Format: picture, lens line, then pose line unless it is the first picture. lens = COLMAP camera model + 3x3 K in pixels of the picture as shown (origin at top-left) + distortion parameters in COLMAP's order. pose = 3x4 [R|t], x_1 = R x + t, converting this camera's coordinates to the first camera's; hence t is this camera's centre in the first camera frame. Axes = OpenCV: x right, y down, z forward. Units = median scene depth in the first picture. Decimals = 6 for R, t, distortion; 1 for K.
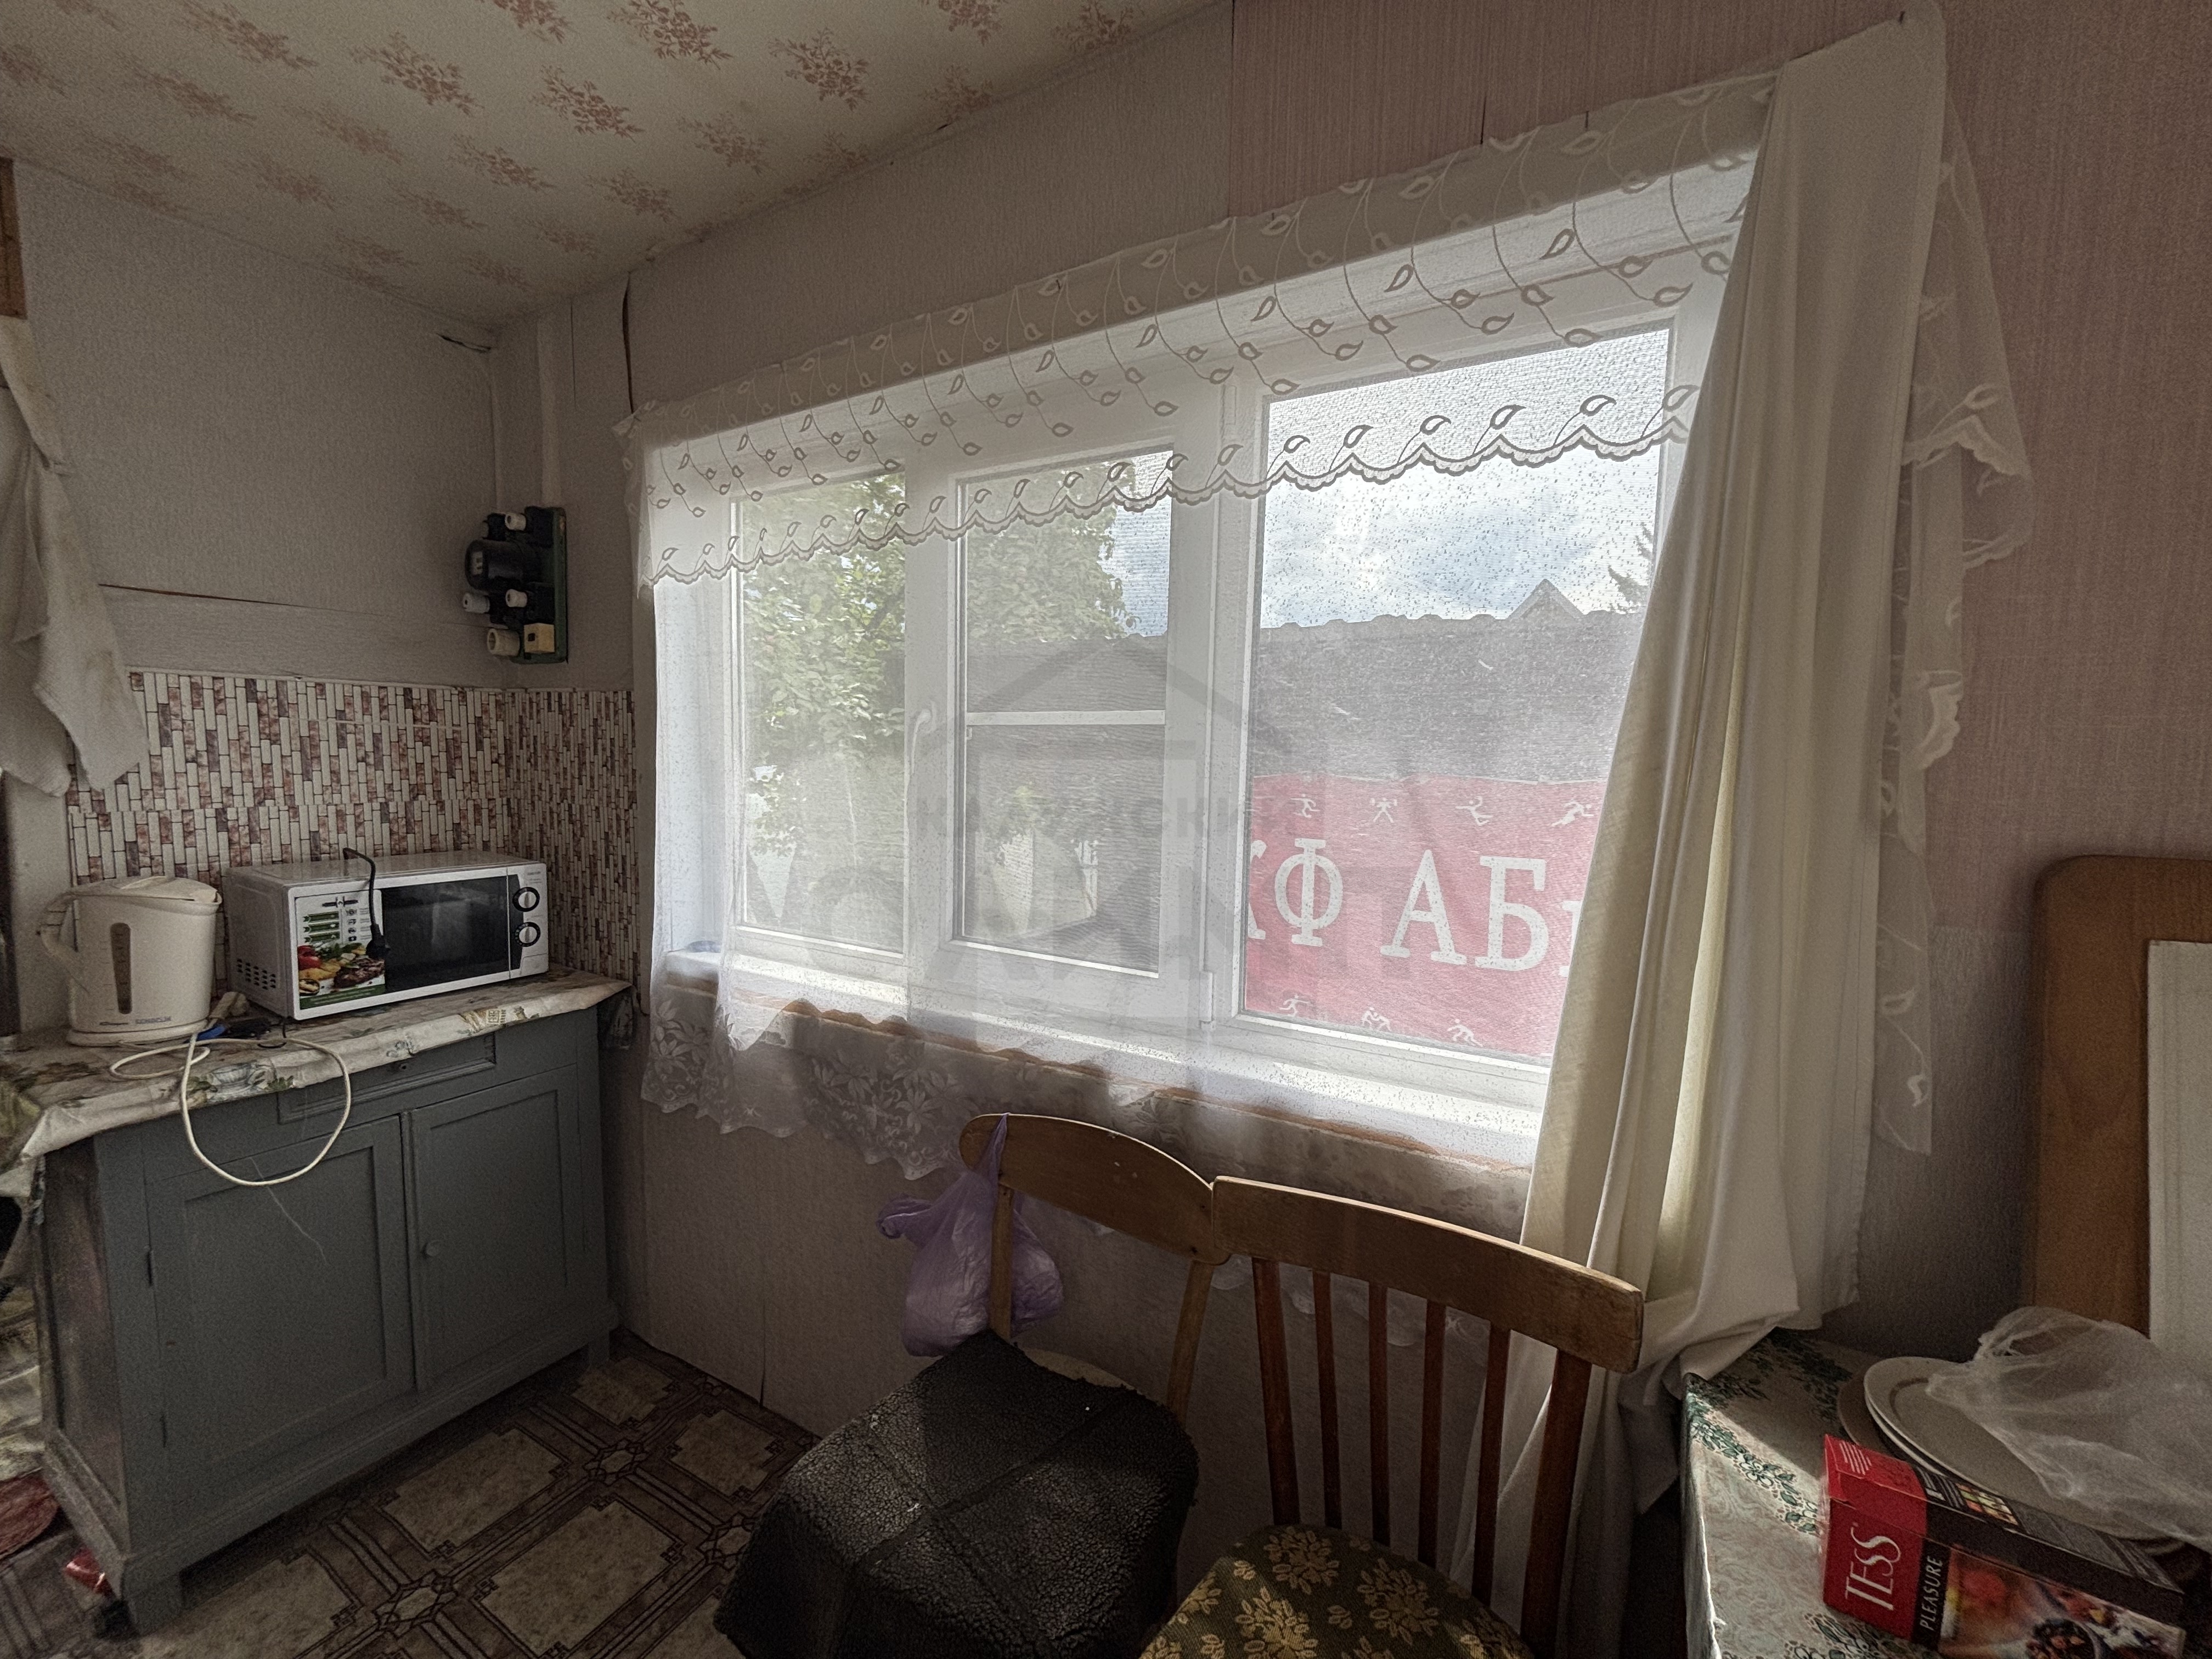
lens RADIAL K [[897.6, 0, 1101.3], [0, 897.6, 823.9], [0, 0, 1]] dist [-0.001492, 0.004656]
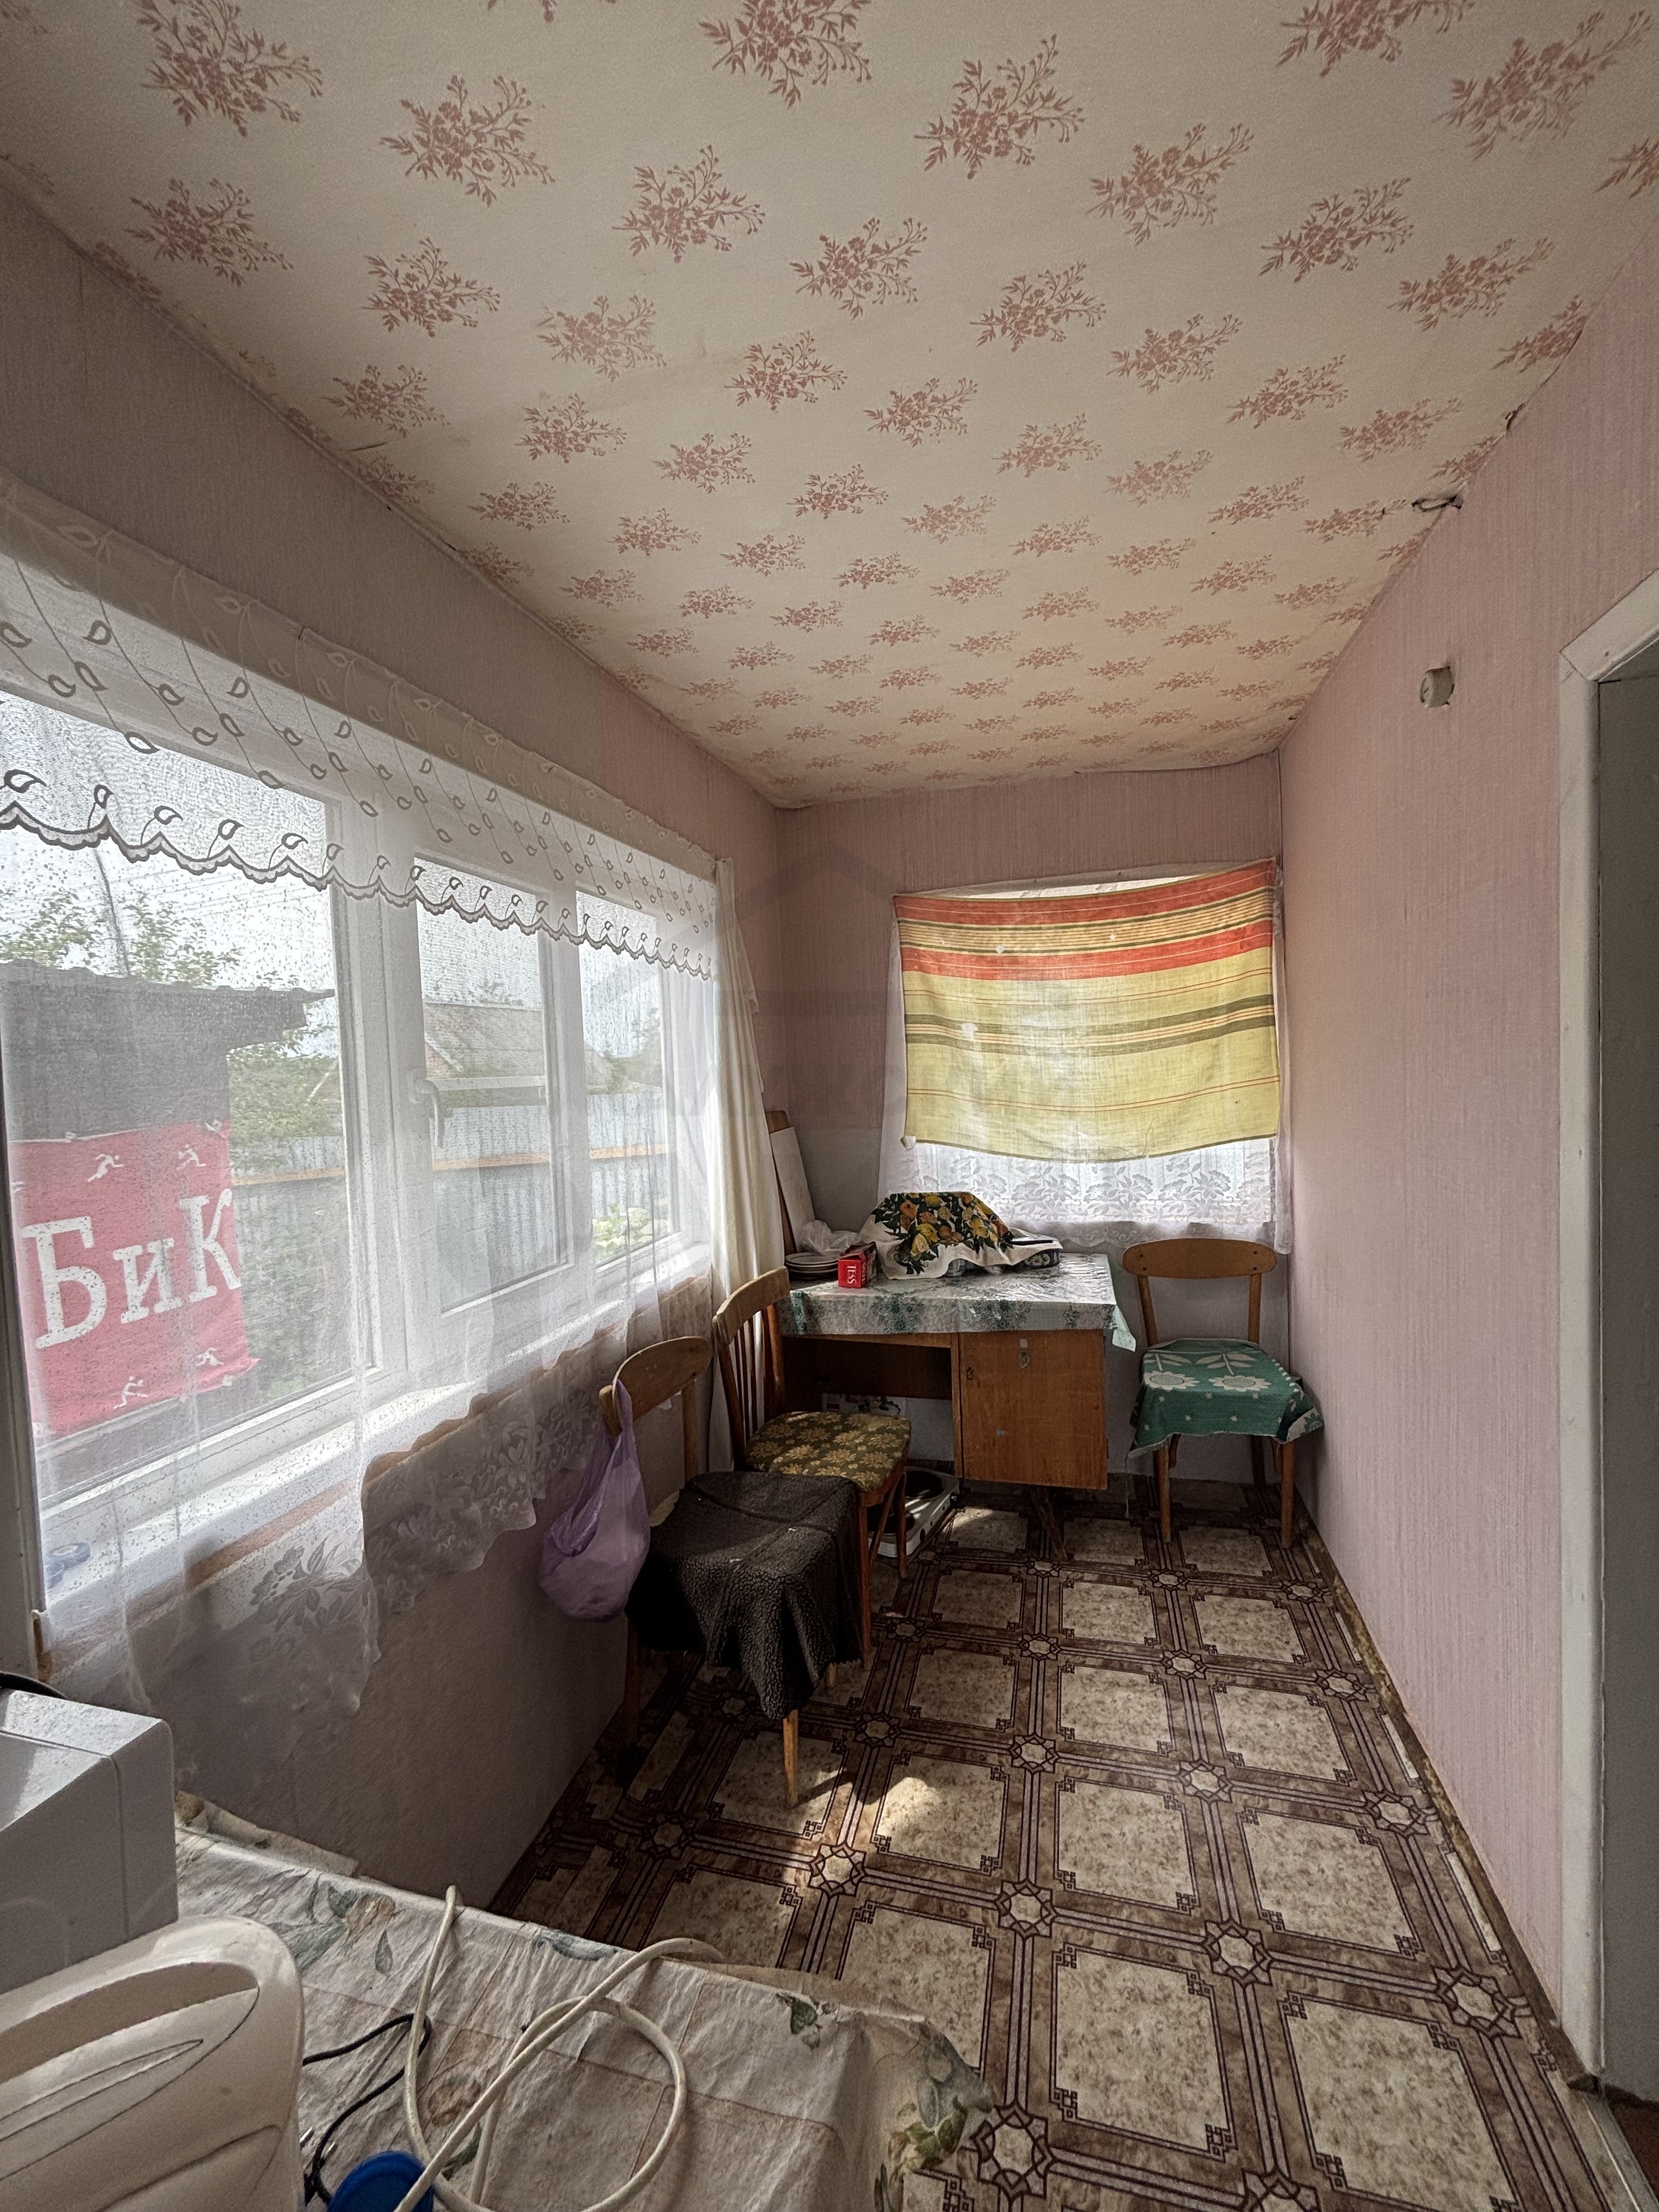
lens RADIAL K [[897.6, 0, 824.4], [0, 897.6, 1108.2], [0, 0, 1]] dist [-0.001492, 0.004656]
pose [[-0.261025, -0.051991, 0.963931, -1.312458], [0.108536, 0.990636, 0.082822, -0.141402], [-0.959211, 0.126240, -0.252938, 0.887724]]
